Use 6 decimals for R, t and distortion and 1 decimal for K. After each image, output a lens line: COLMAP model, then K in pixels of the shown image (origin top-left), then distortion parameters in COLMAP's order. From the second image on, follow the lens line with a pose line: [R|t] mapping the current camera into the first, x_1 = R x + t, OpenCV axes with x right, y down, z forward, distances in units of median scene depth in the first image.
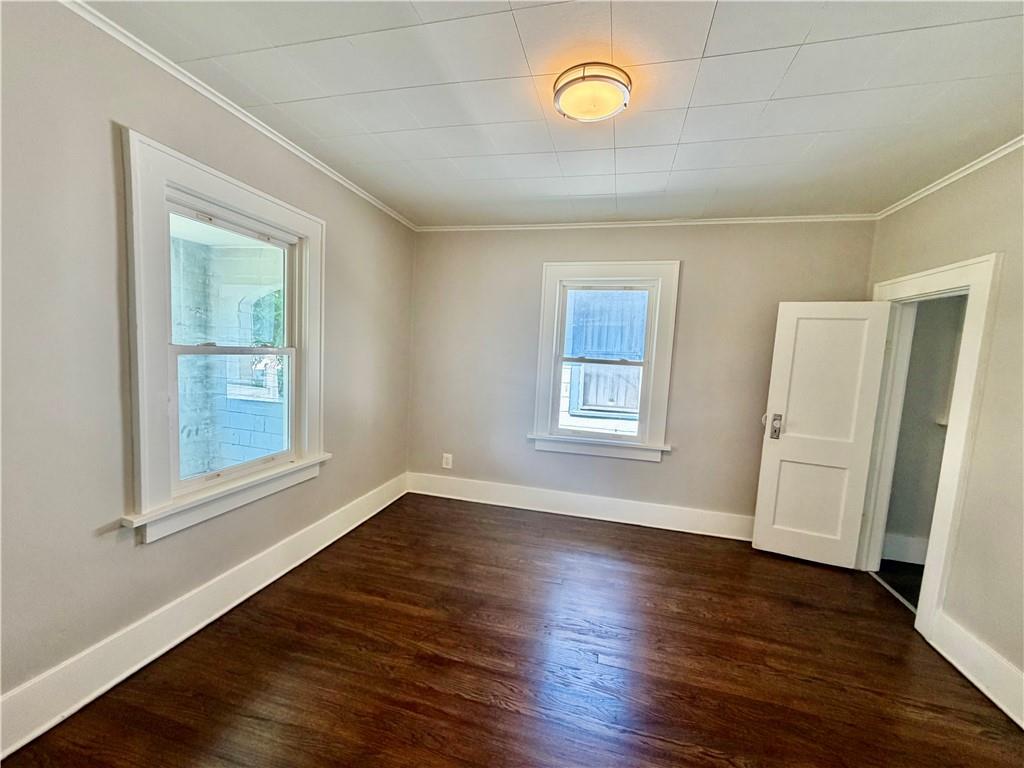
lens RADIAL K [[409.1, 0, 509.7], [0, 409.1, 386.3], [0, 0, 1]] dist [-0.000390, 0.000745]
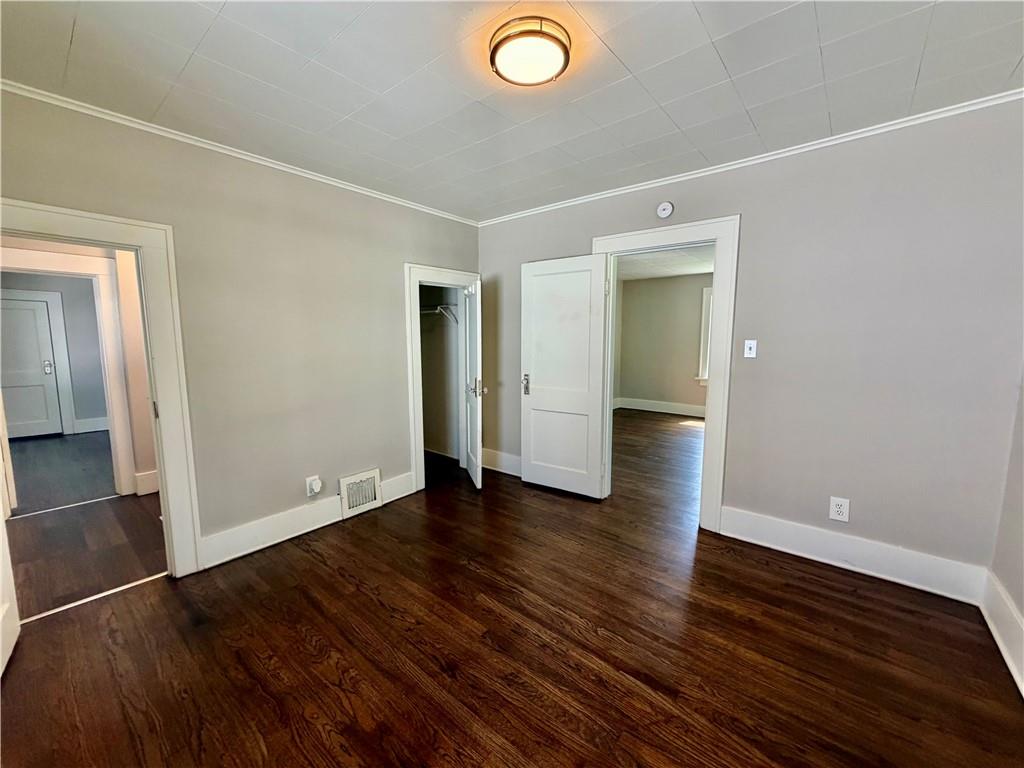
lens RADIAL K [[409.1, 0, 509.2], [0, 409.1, 384.8], [0, 0, 1]] dist [-0.000390, 0.000745]
pose [[-0.905246, -0.101450, 0.412598, -0.174361], [-0.014247, 0.977778, 0.209158, -0.133835], [-0.424649, 0.183461, -0.886575, 1.575414]]
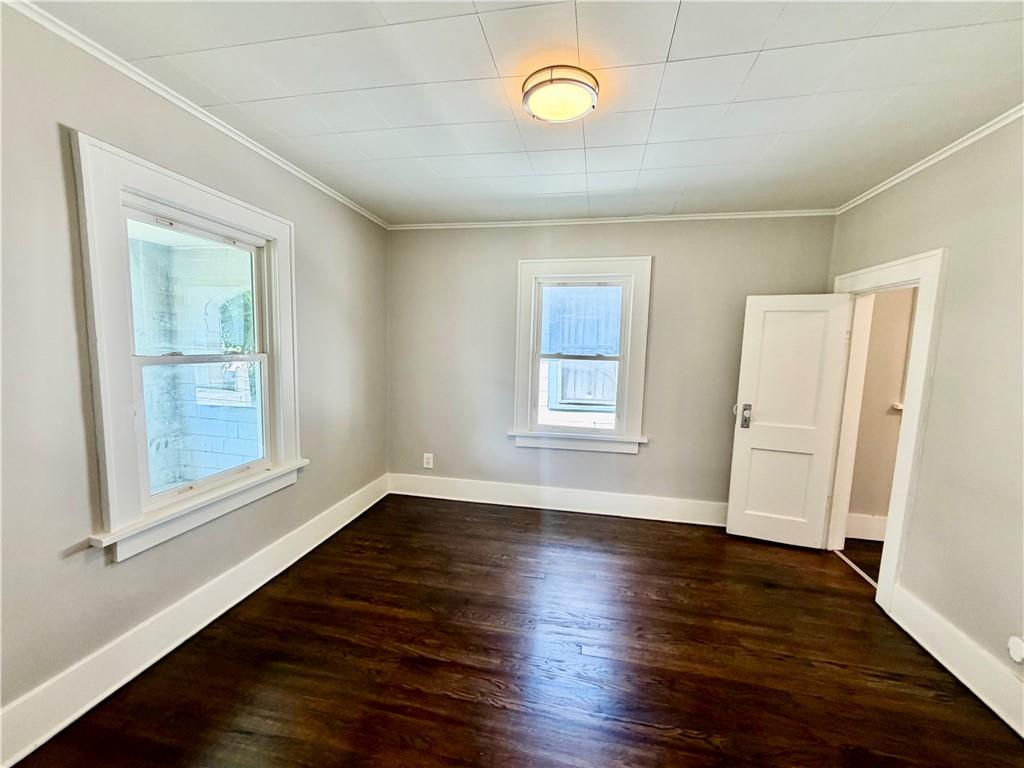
lens RADIAL K [[409.1, 0, 509.7], [0, 409.1, 387.3], [0, 0, 1]] dist [-0.000390, 0.000745]
pose [[0.998324, -0.029921, 0.049545, 0.004489], [0.029077, 0.999421, 0.017661, -0.016262], [-0.050045, -0.016191, 0.998616, -0.007307]]
